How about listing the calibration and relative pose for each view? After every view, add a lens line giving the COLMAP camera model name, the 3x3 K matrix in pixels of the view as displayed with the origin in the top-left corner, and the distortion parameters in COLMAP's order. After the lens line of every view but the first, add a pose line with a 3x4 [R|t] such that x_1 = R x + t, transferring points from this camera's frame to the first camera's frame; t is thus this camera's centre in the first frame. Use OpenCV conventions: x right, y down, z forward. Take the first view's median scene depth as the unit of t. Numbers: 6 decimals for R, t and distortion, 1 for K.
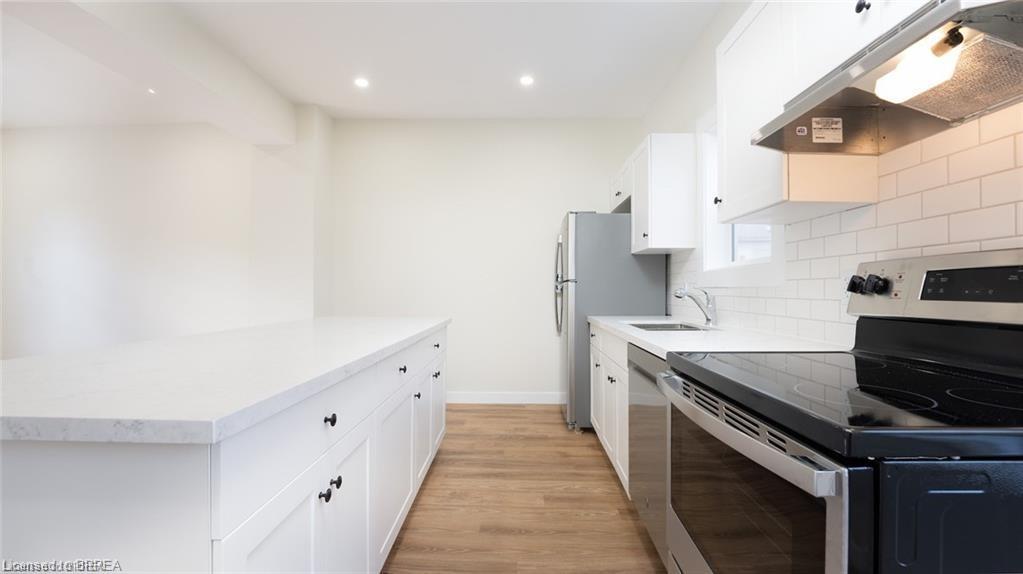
lens RADIAL K [[420.9, 0, 516.1], [0, 420.9, 283.4], [0, 0, 1]] dist [-0.018123, -0.000427]
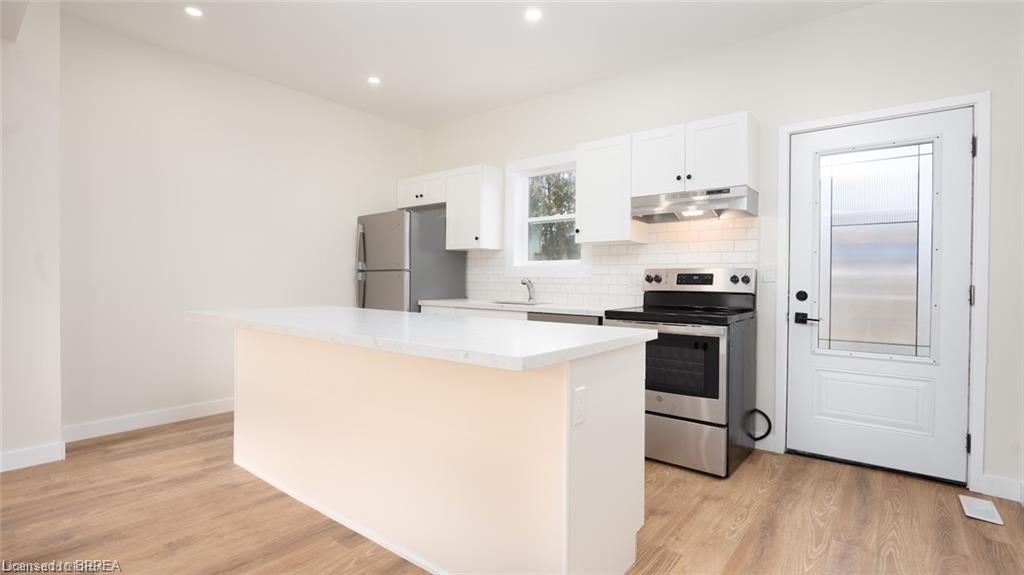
lens RADIAL K [[493.3, 0, 516.2], [0, 493.3, 286.1], [0, 0, 1]] dist [-0.006221, -0.000495]
pose [[0.598614, -0.006997, 0.801007, -1.061690], [-0.020870, 0.999486, 0.024328, -0.003068], [-0.800765, -0.031280, 0.598161, -0.067978]]
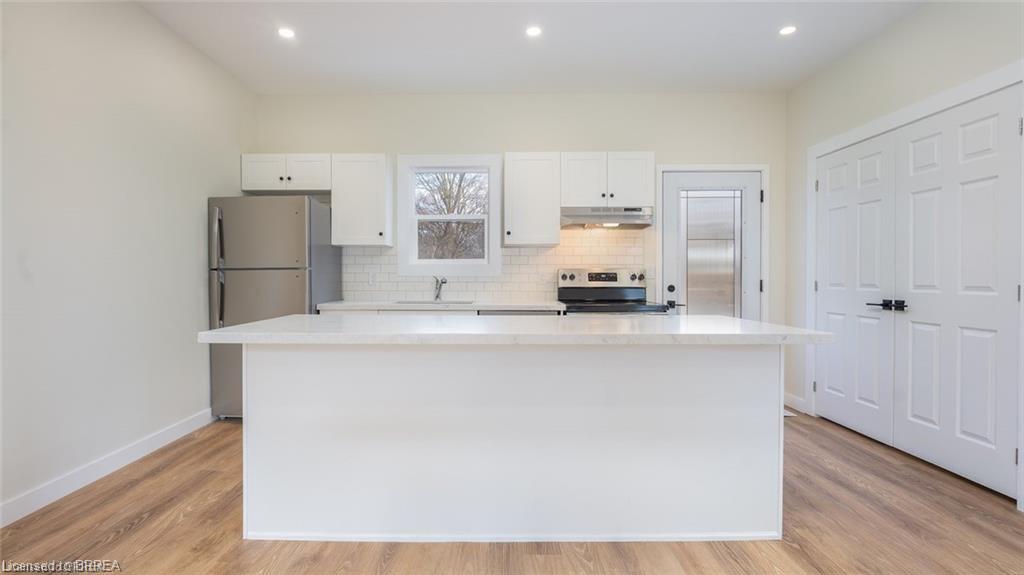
lens RADIAL K [[493.3, 0, 504.3], [0, 493.3, 288.9], [0, 0, 1]] dist [-0.006221, -0.000495]
pose [[-0.029730, -0.024574, 0.999256, -1.387947], [-0.016960, 0.999566, 0.024077, 0.006595], [-0.999414, -0.016231, -0.030133, 0.806293]]
